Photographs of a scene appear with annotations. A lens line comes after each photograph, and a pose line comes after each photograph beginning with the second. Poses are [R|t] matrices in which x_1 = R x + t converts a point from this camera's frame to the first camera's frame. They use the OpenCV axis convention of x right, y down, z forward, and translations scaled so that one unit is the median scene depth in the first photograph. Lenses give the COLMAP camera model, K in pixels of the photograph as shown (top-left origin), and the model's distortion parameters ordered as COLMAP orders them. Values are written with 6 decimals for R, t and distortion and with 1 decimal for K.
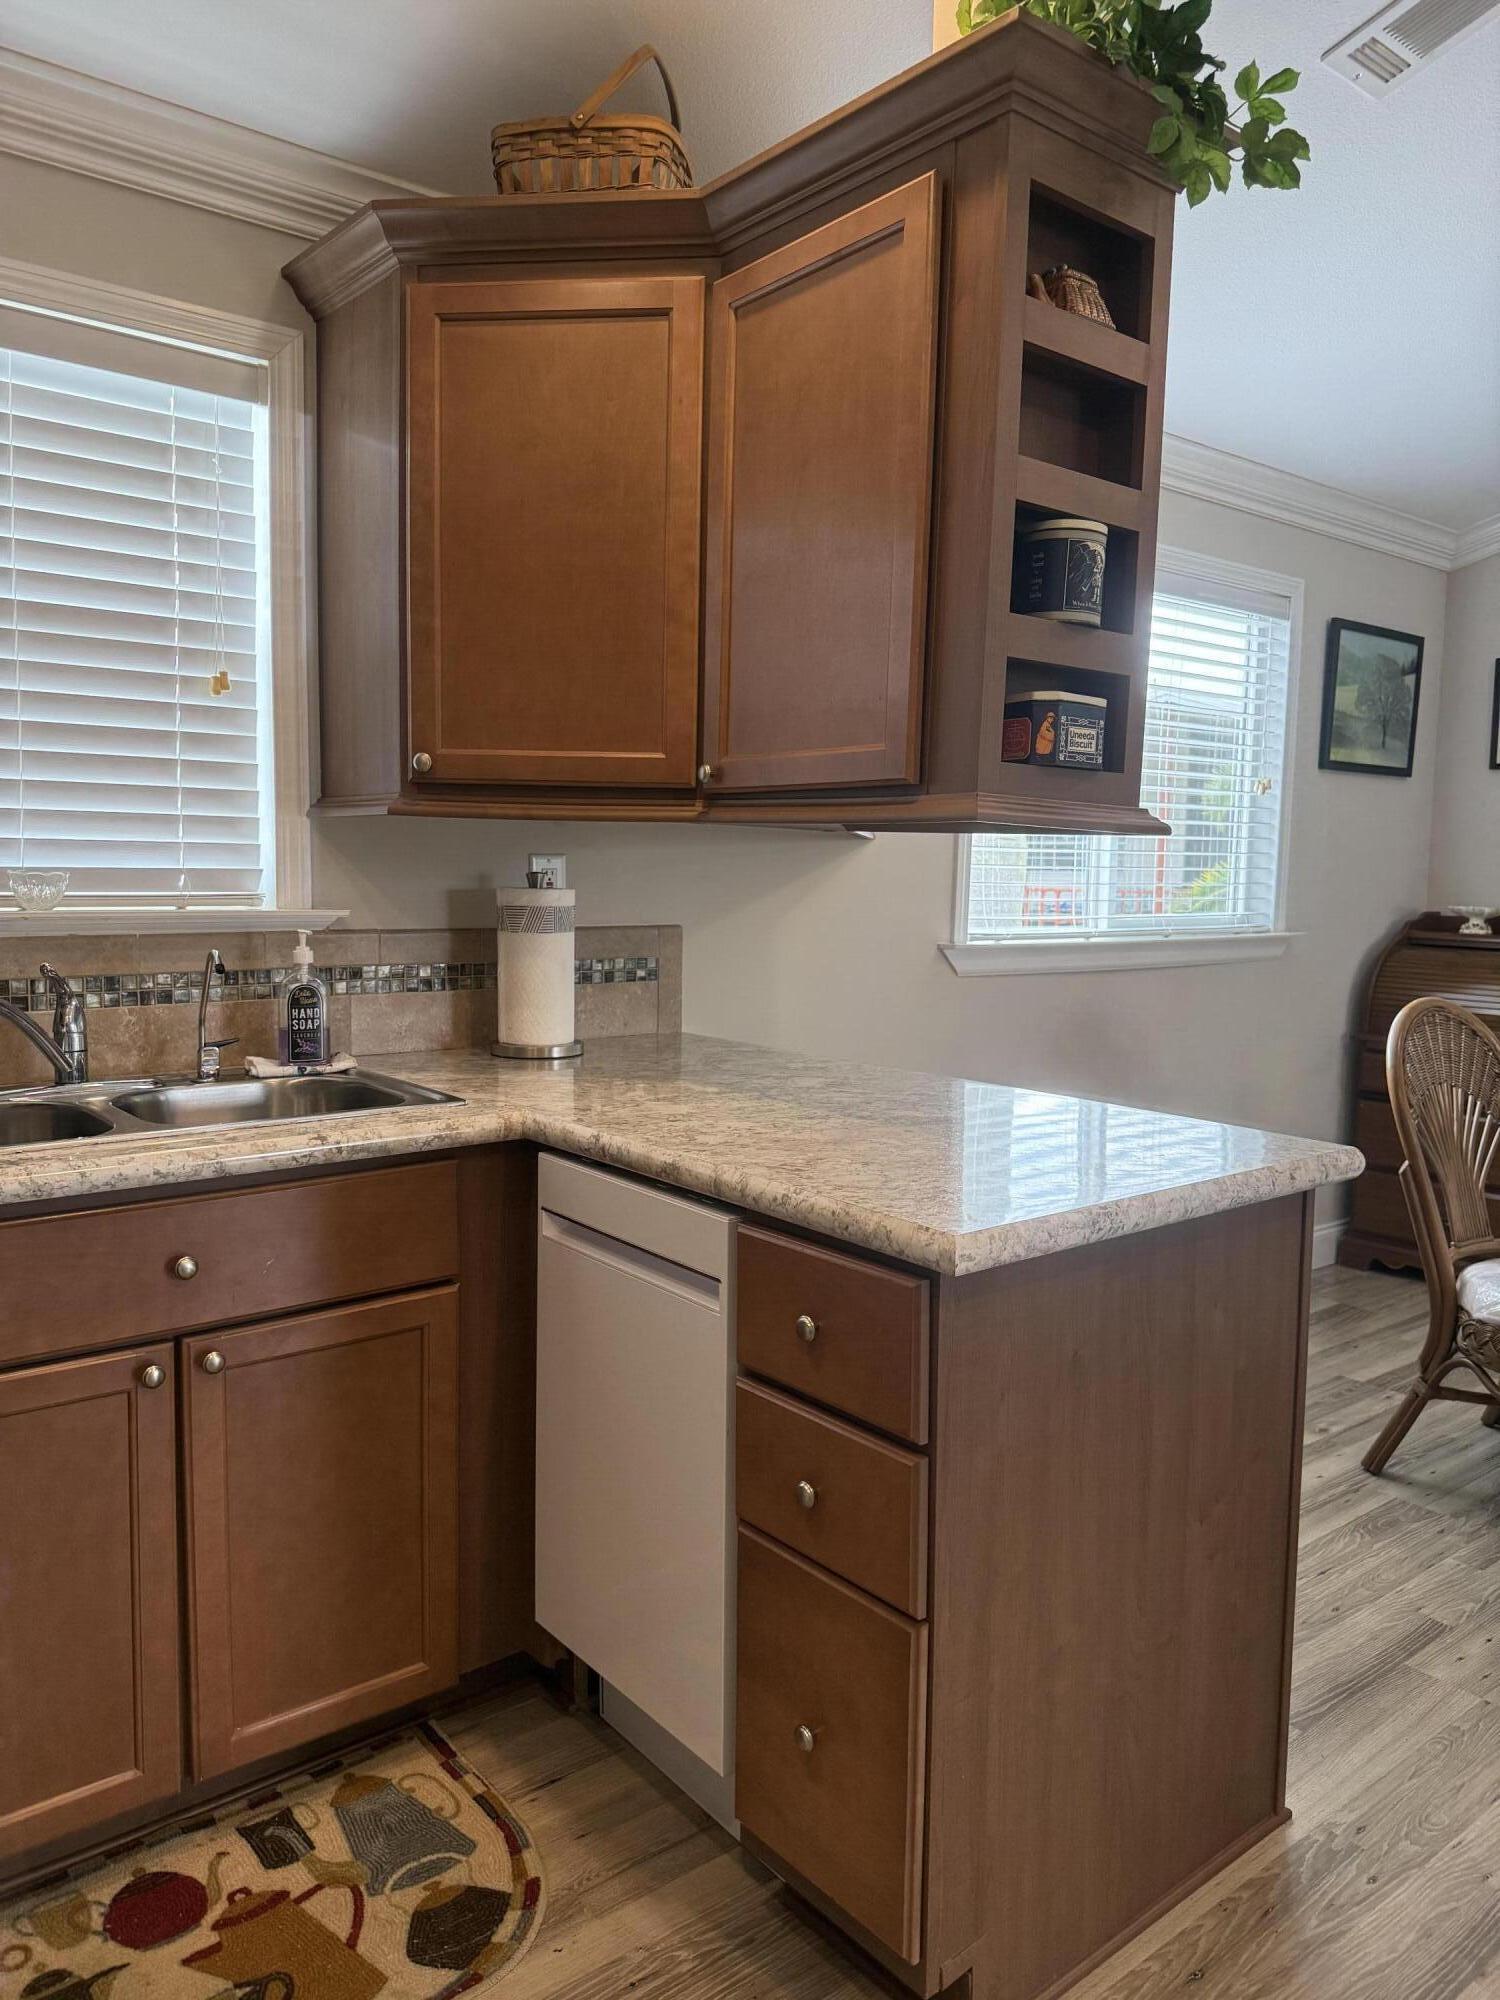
lens RADIAL K [[1428.2, 0, 750.0], [0, 1428.2, 1000.0], [0, 0, 1]] dist [-0.001195, -0.002581]
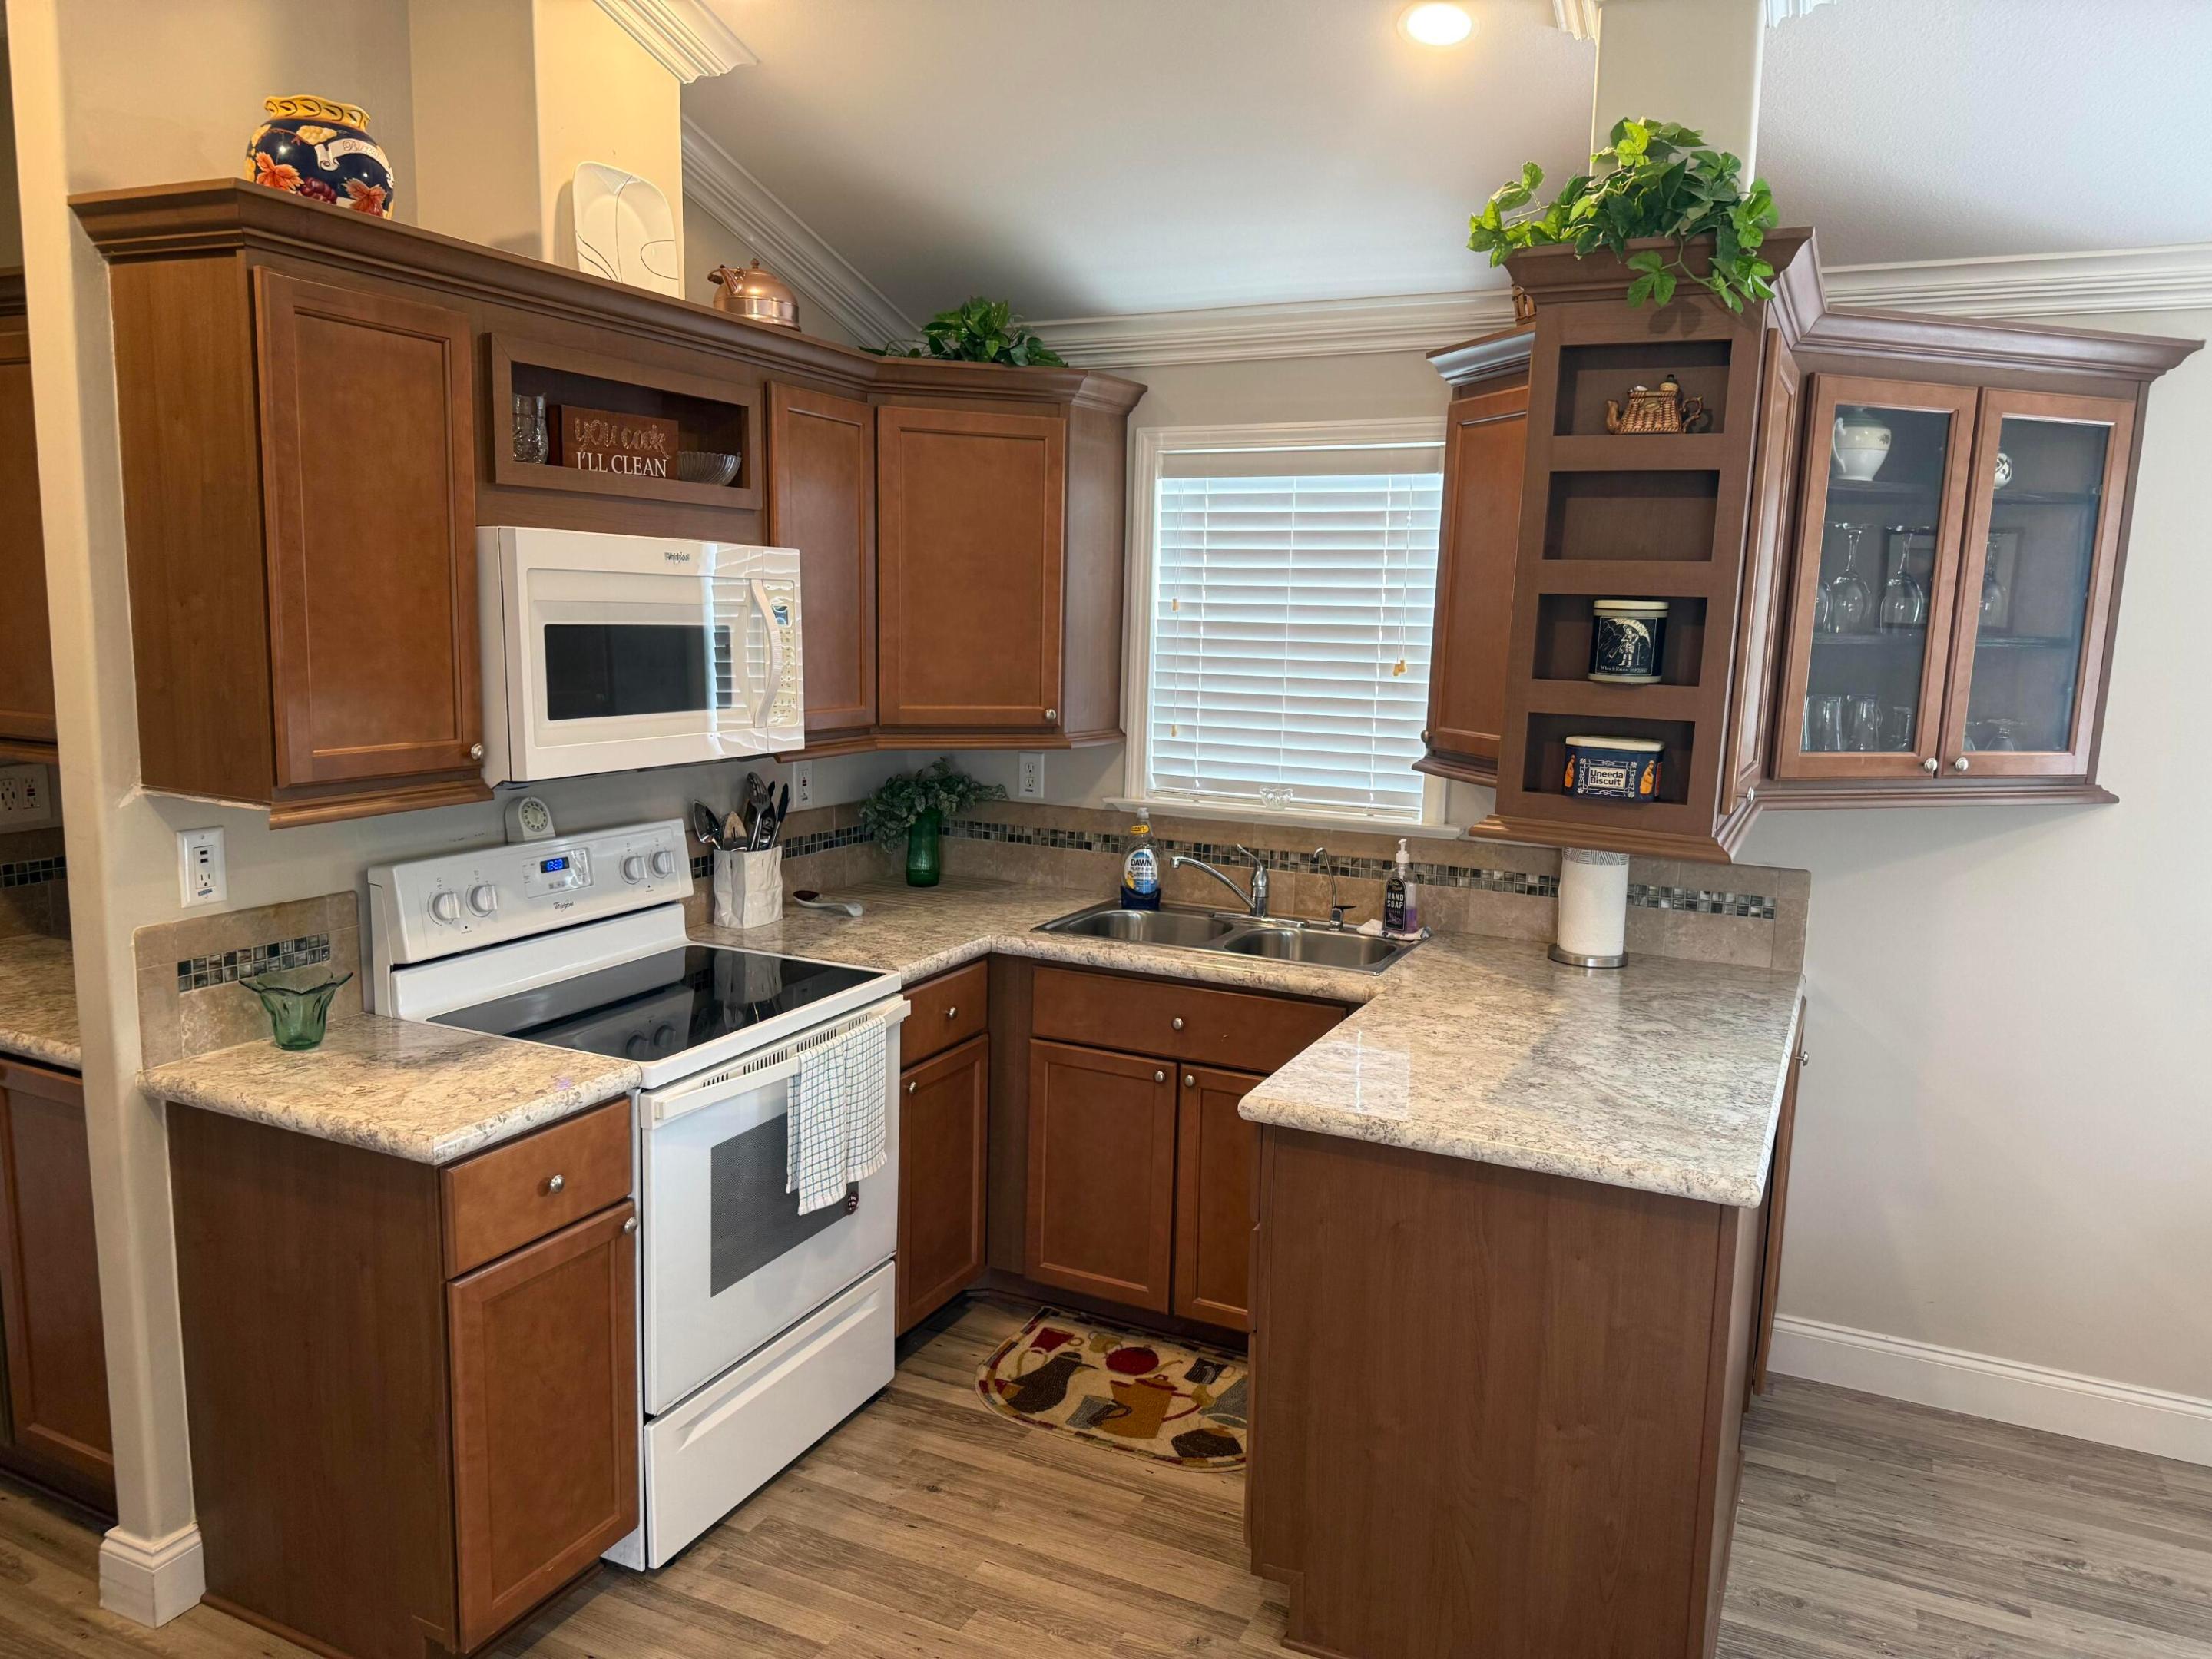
lens RADIAL K [[1590.7, 0, 1110.1], [0, 1590.7, 840.3], [0, 0, 1]] dist [0.162367, -0.187316]
pose [[0.424708, 0.127658, -0.896285, 1.241310], [-0.104037, 0.990332, 0.091754, -0.202759], [0.899333, 0.054278, 0.433883, 0.022340]]
